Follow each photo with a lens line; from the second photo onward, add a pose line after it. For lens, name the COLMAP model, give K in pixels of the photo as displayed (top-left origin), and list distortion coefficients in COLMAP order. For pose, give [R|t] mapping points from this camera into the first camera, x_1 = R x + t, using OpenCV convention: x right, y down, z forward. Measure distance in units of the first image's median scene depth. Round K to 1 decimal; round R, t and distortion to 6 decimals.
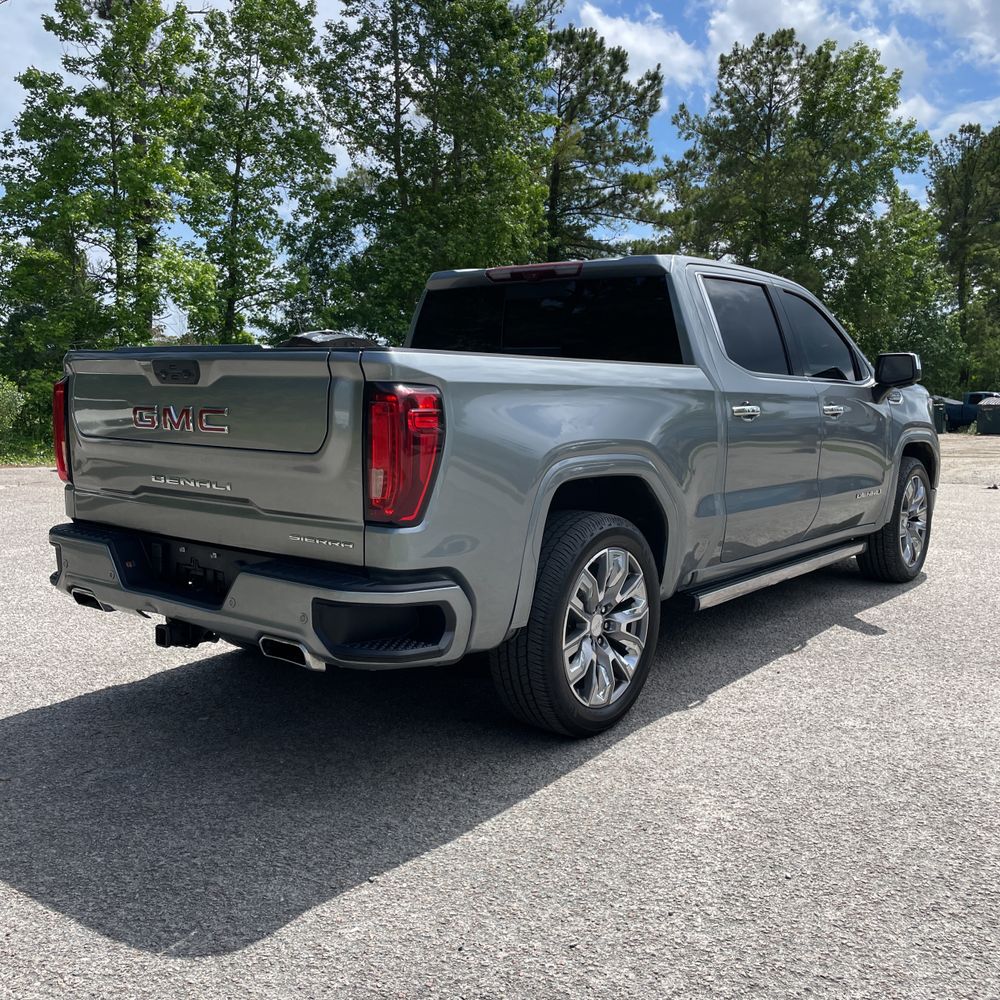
lens RADIAL K [[1020.2, 0, 506.8], [0, 1020.2, 498.1], [0, 0, 1]] dist [0.026472, 0.000000]
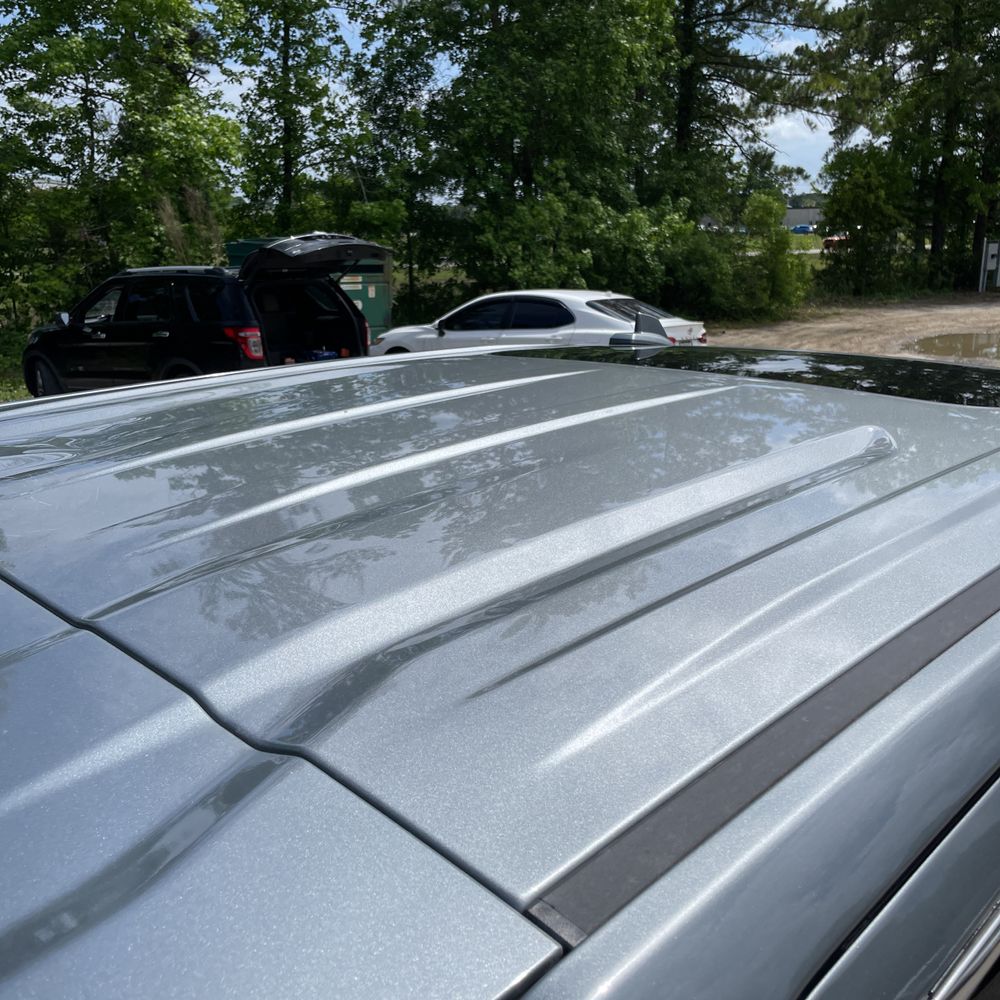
lens RADIAL K [[1020.2, 0, 518.3], [0, 1020.2, 507.6], [0, 0, 1]] dist [0.026472, 0.000000]
pose [[0.991330, 0.010391, -0.130984, 0.028845], [0.011928, 0.985635, 0.168467, -0.048692], [0.130853, -0.168569, 0.976966, 0.154303]]
